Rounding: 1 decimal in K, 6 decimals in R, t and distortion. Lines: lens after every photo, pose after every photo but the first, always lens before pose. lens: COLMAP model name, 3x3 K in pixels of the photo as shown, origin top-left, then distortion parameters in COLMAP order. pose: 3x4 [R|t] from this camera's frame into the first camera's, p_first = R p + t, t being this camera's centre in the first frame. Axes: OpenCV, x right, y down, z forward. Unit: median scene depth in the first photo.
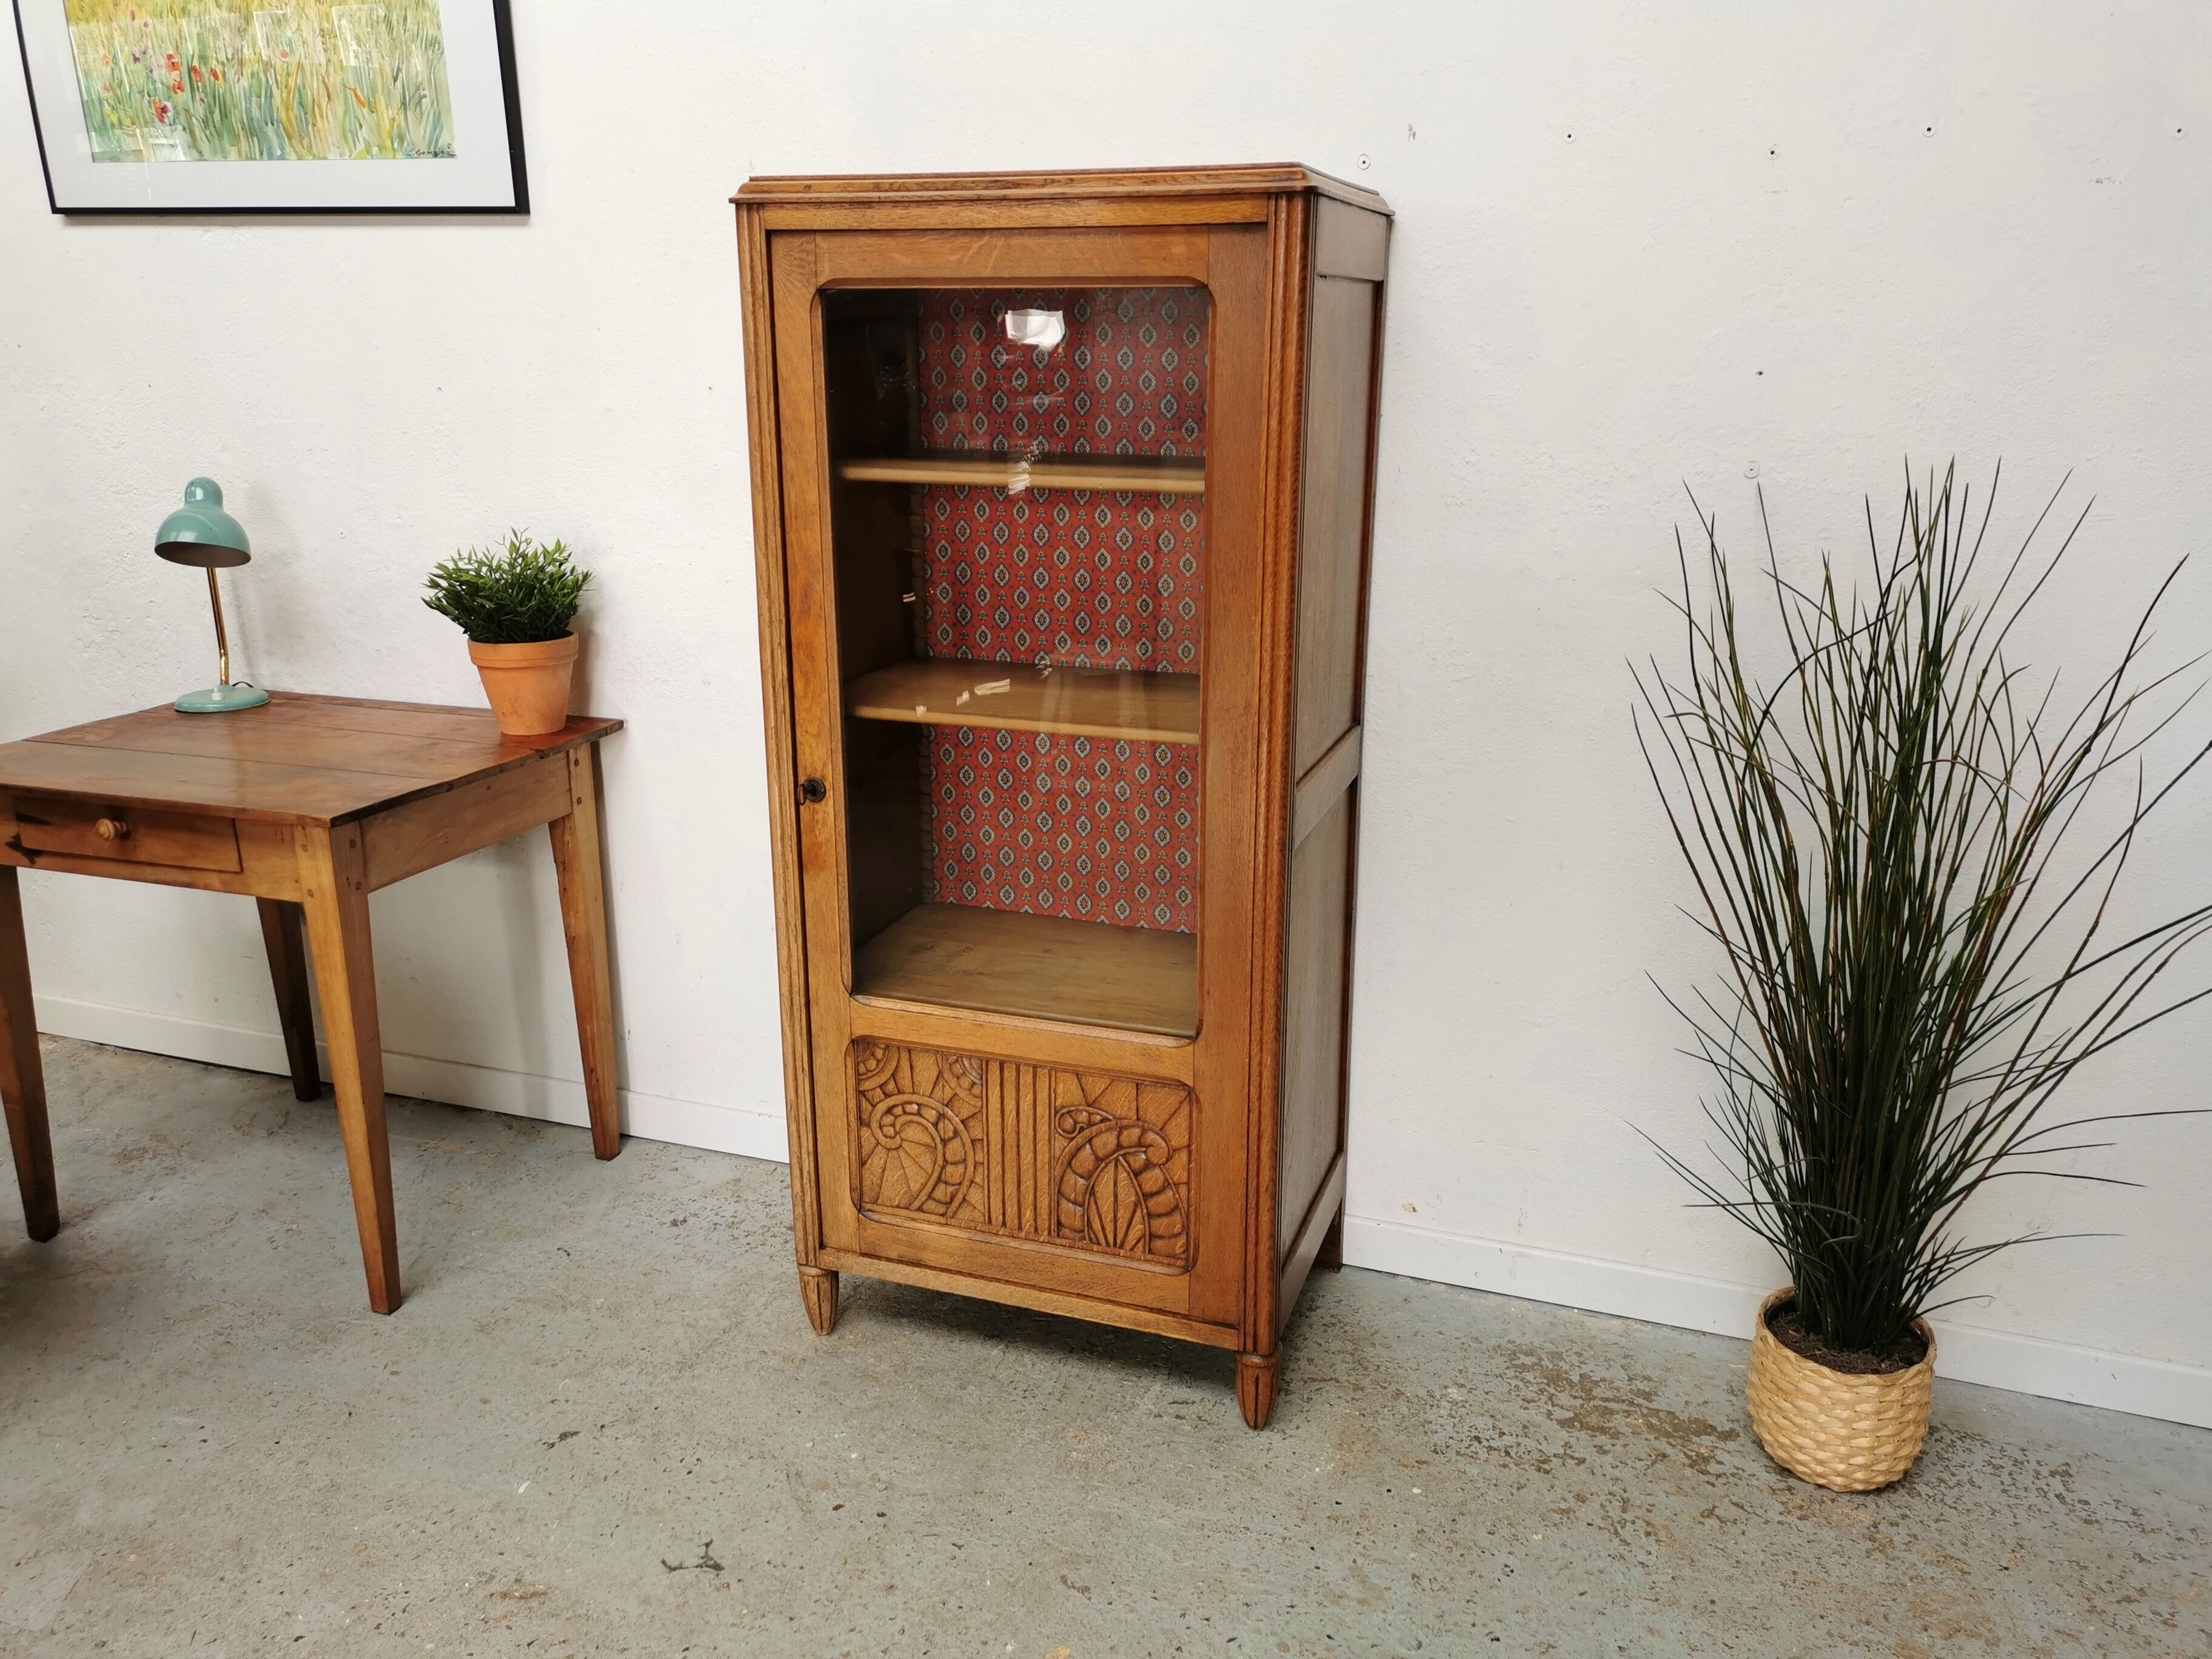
lens RADIAL K [[1693.7, 0, 1107.3], [0, 1693.7, 829.6], [0, 0, 1]] dist [0.073573, -0.070270]
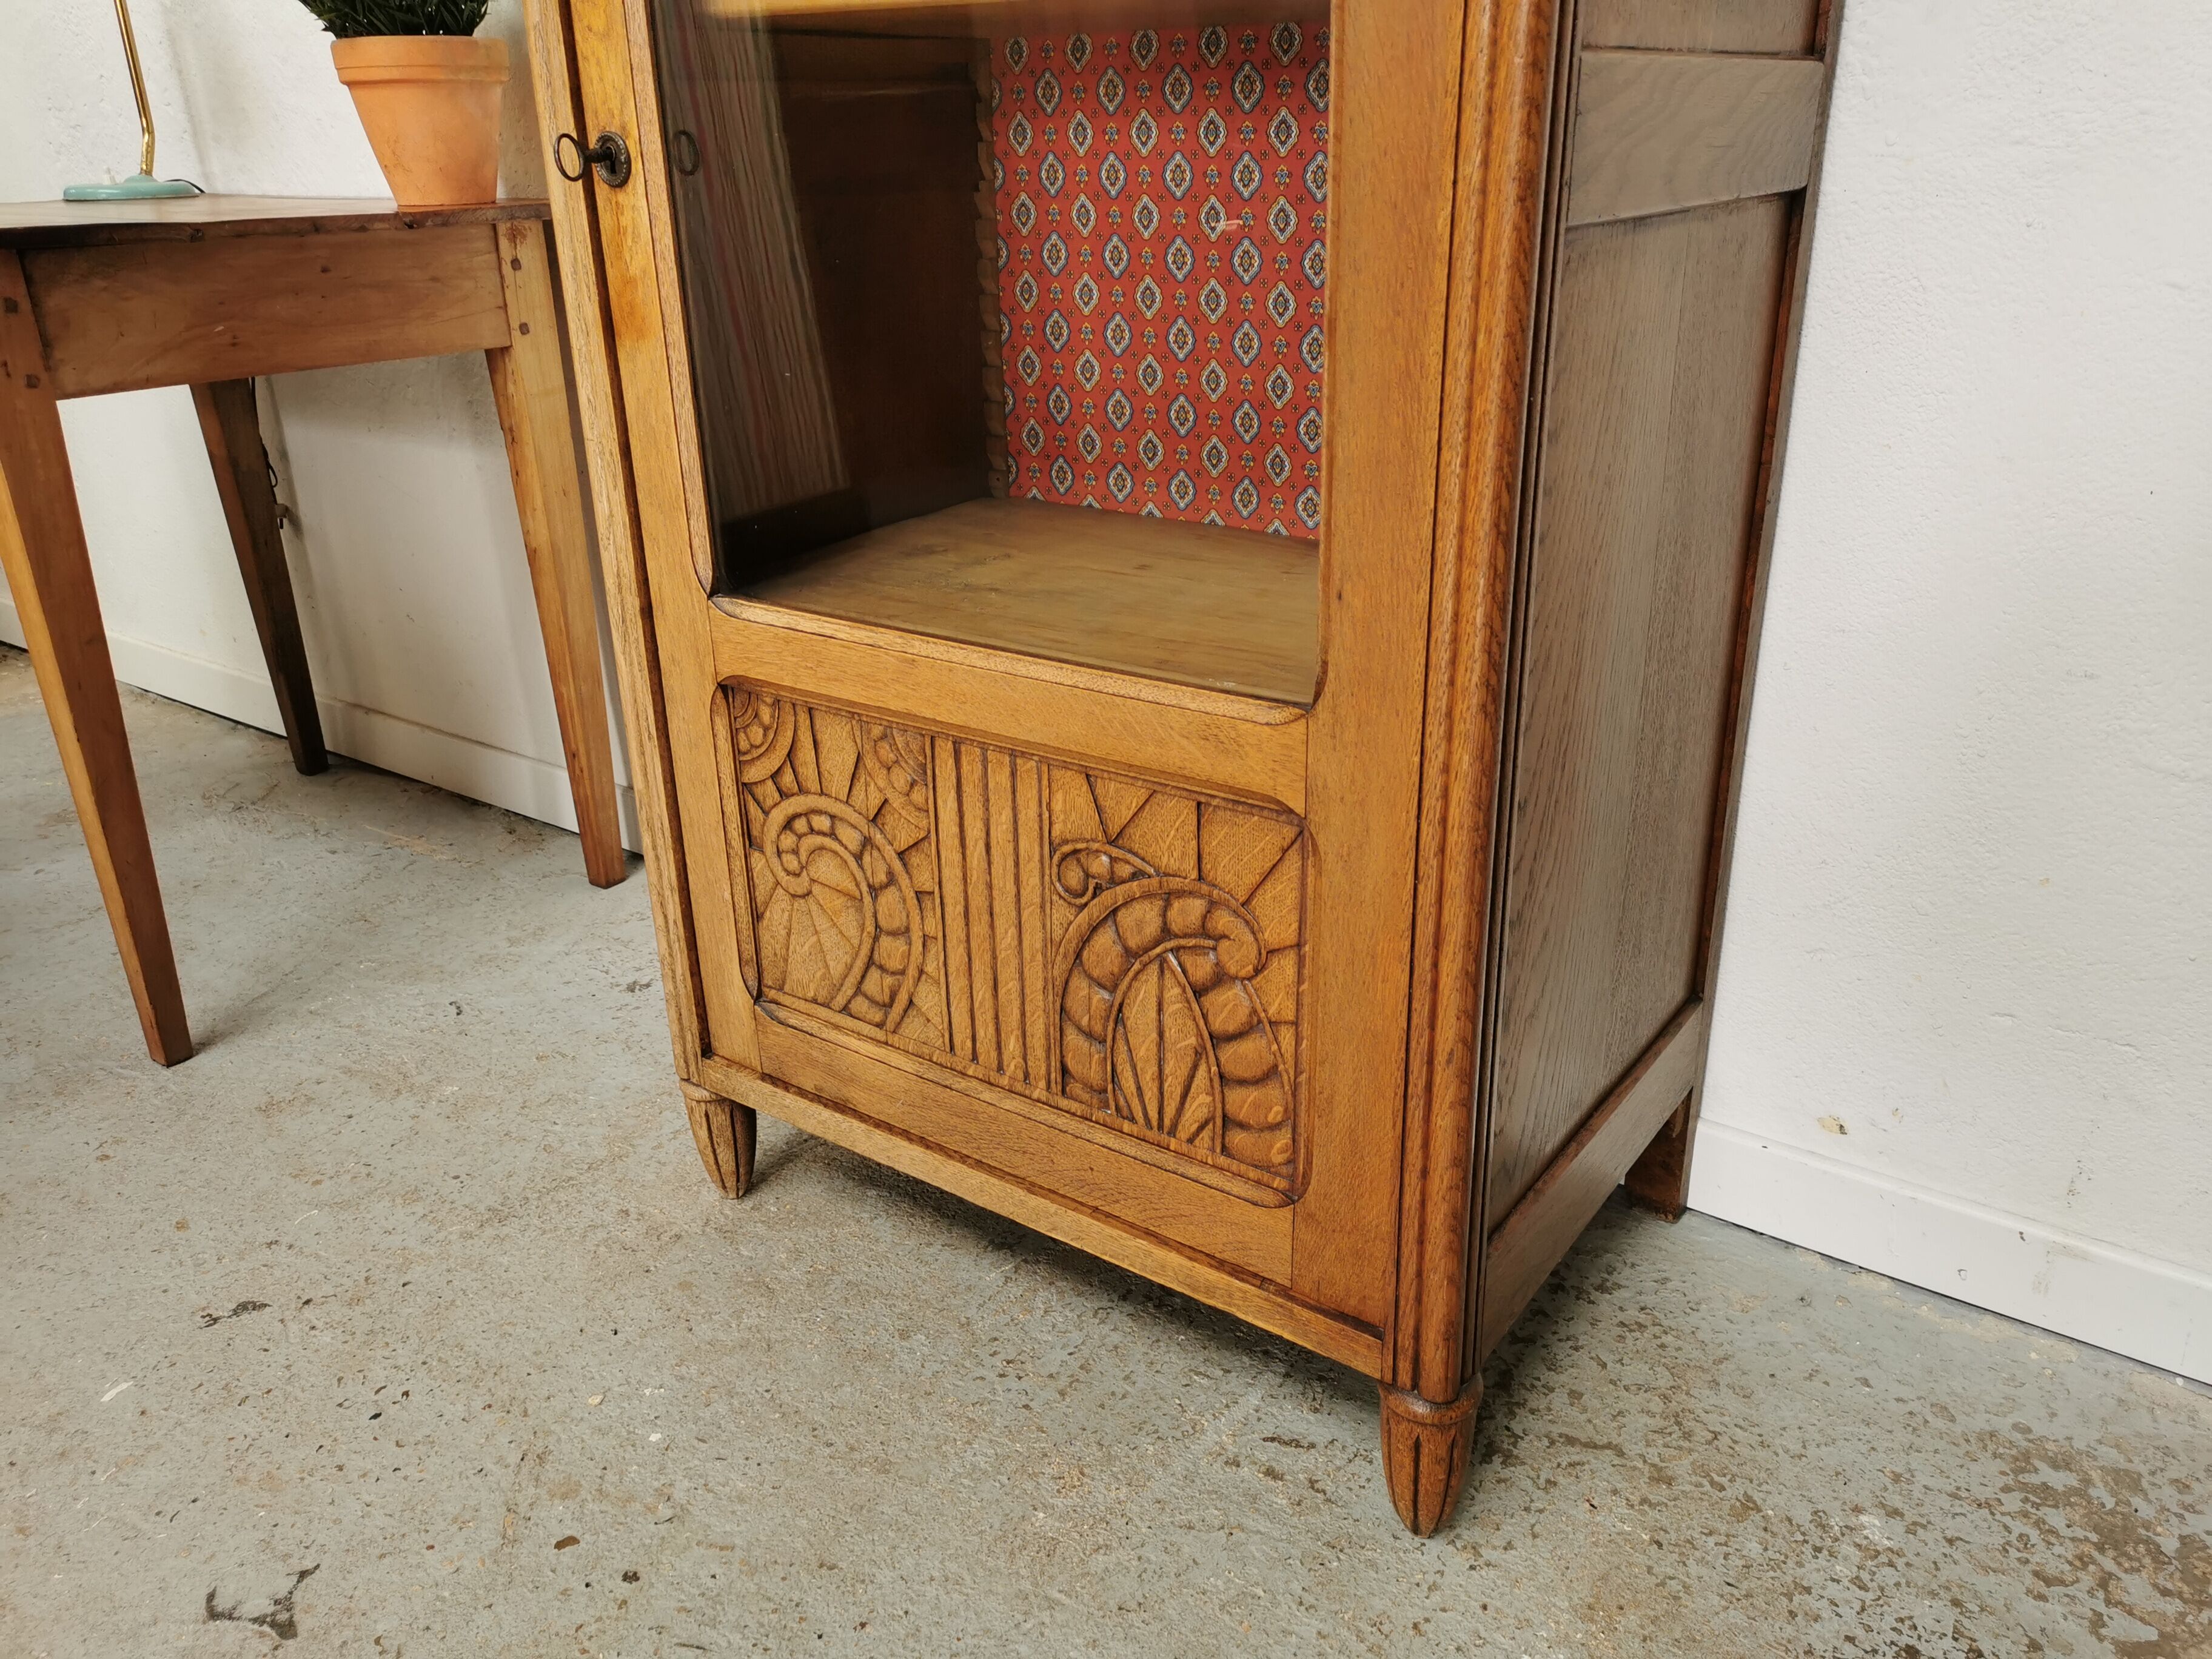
lens RADIAL K [[1704.0, 0, 1101.4], [0, 1704.0, 831.7], [0, 0, 1]] dist [0.057281, -0.049561]
pose [[0.957985, 0.090911, -0.272029, 0.114634], [-0.059236, 0.990702, 0.122480, 0.097659], [0.280634, -0.101220, 0.954463, 0.522283]]
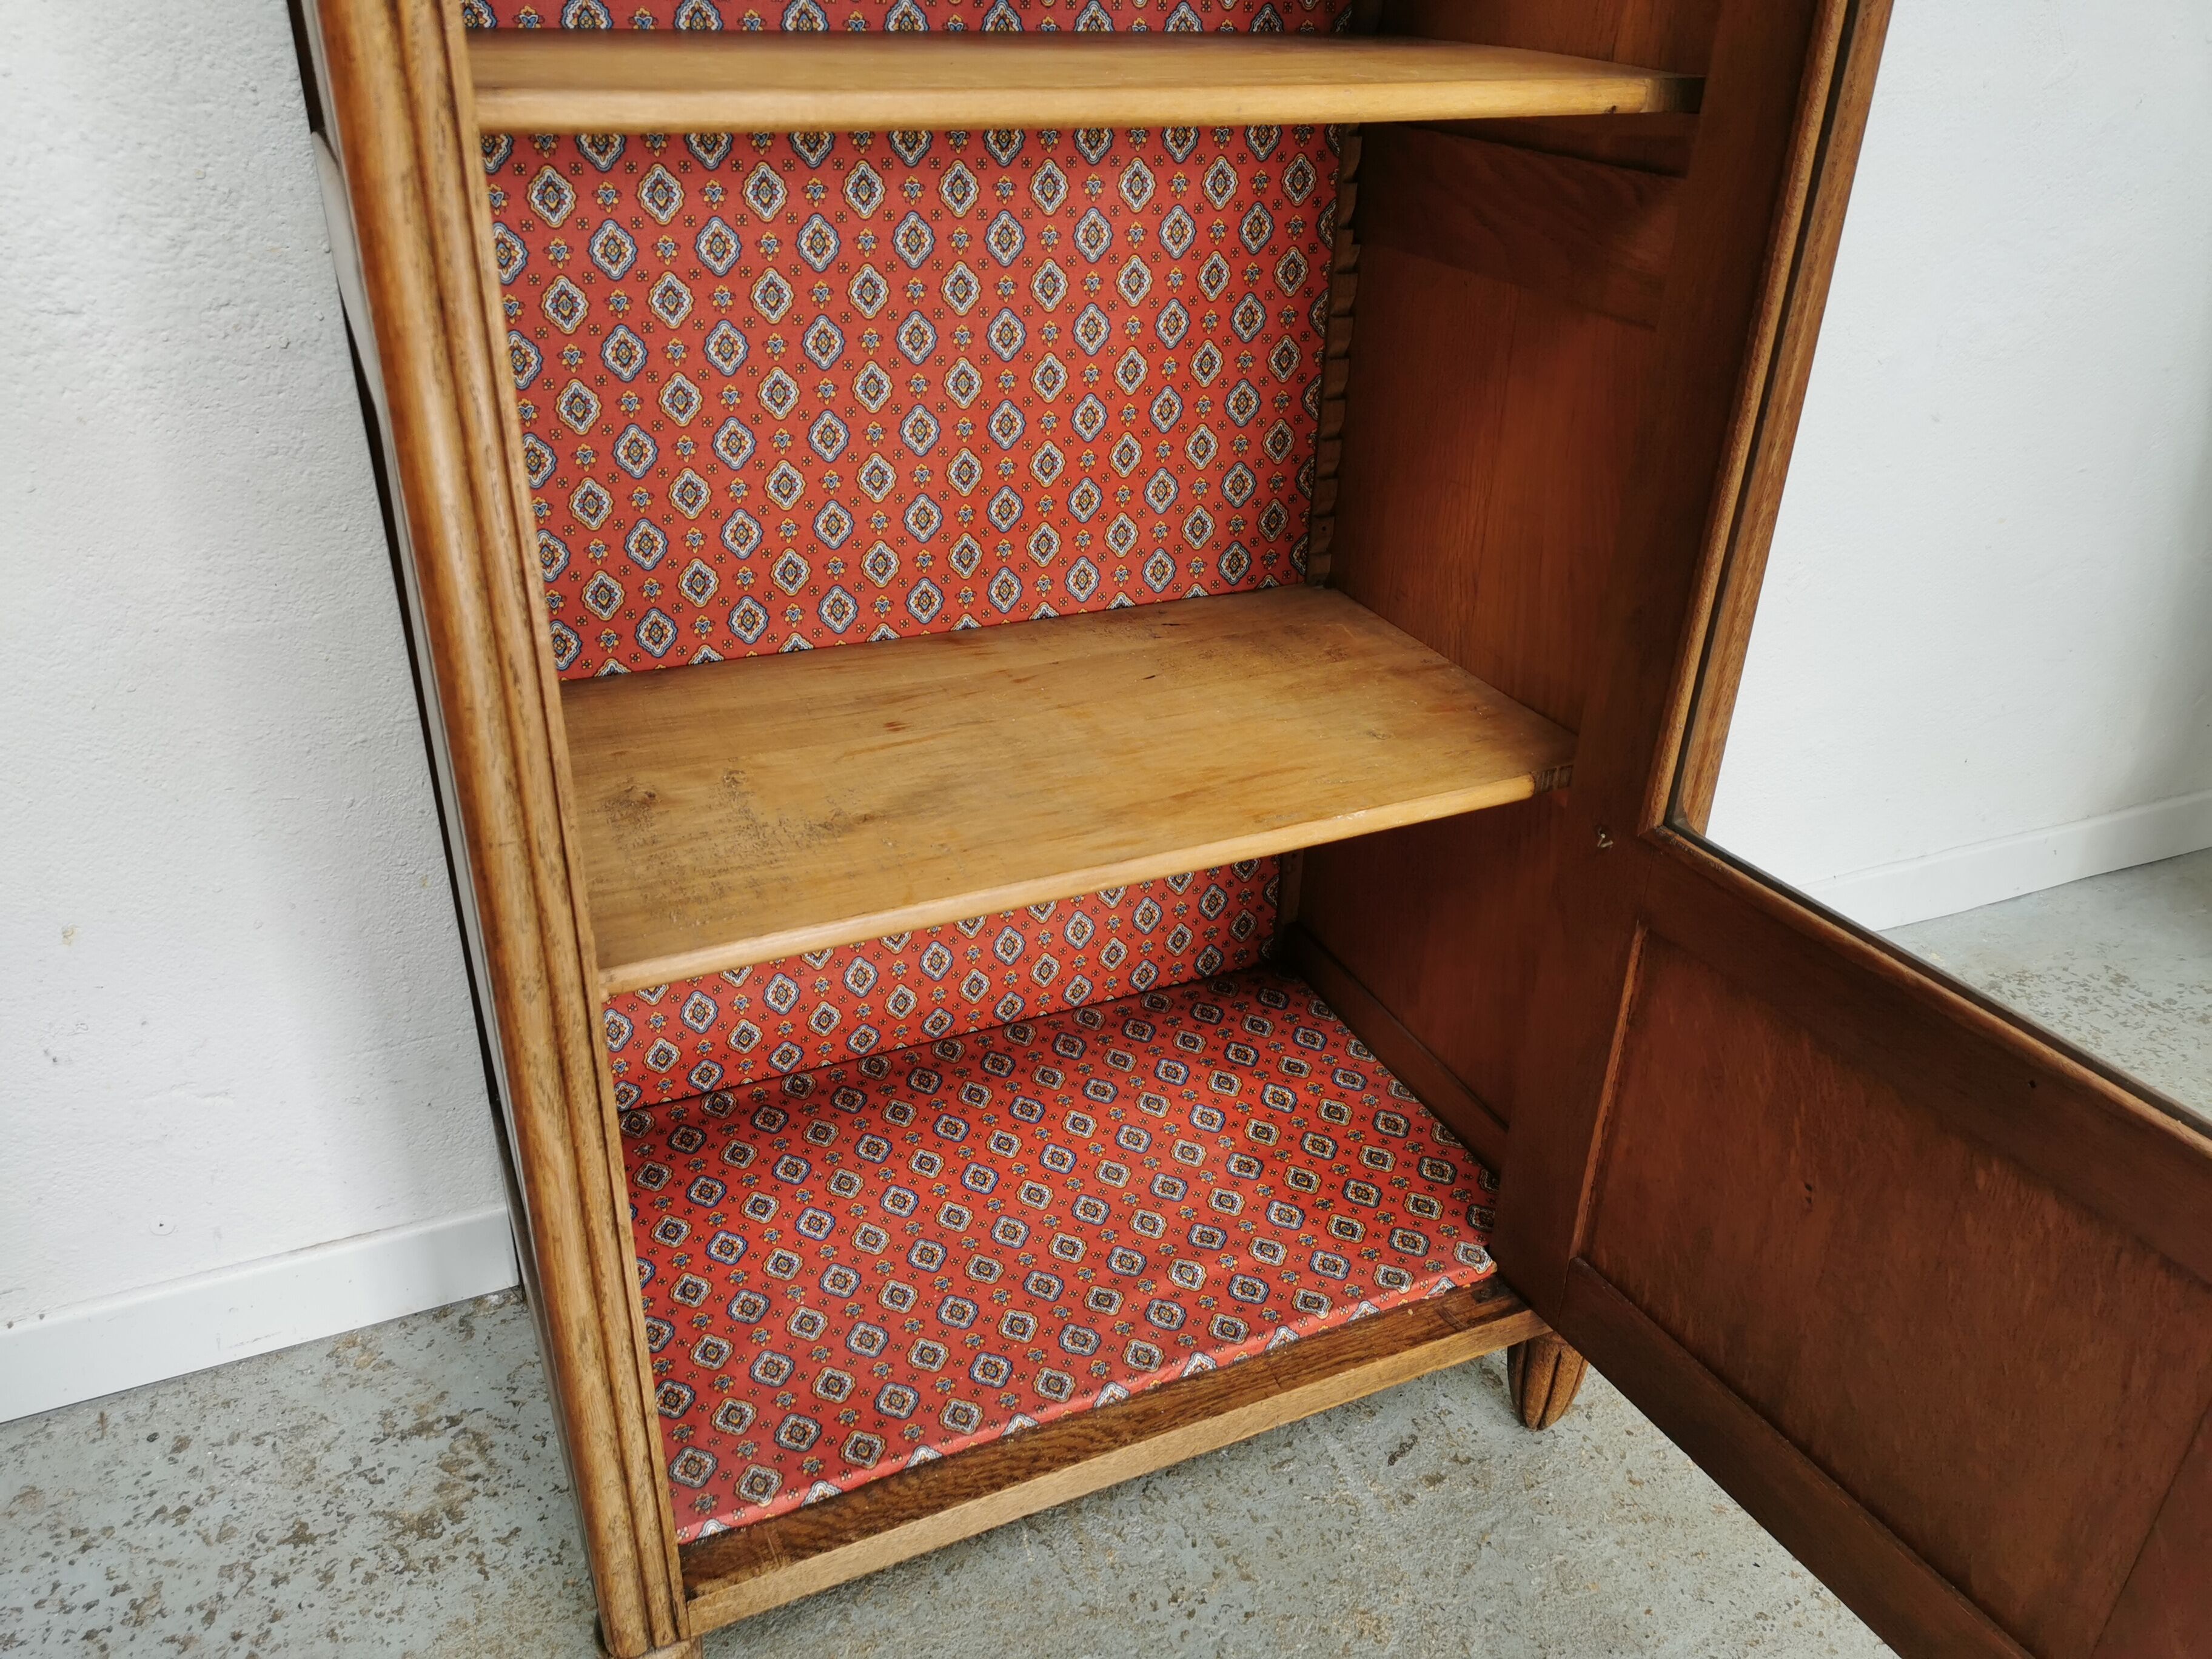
lens RADIAL K [[1697.5, 0, 1102.8], [0, 1697.5, 832.0], [0, 0, 1]] dist [0.069615, -0.069573]
pose [[0.720731, -0.313180, 0.618437, -0.305026], [0.171249, 0.944917, 0.278936, -0.018483], [-0.671729, -0.095131, 0.734663, 0.692458]]
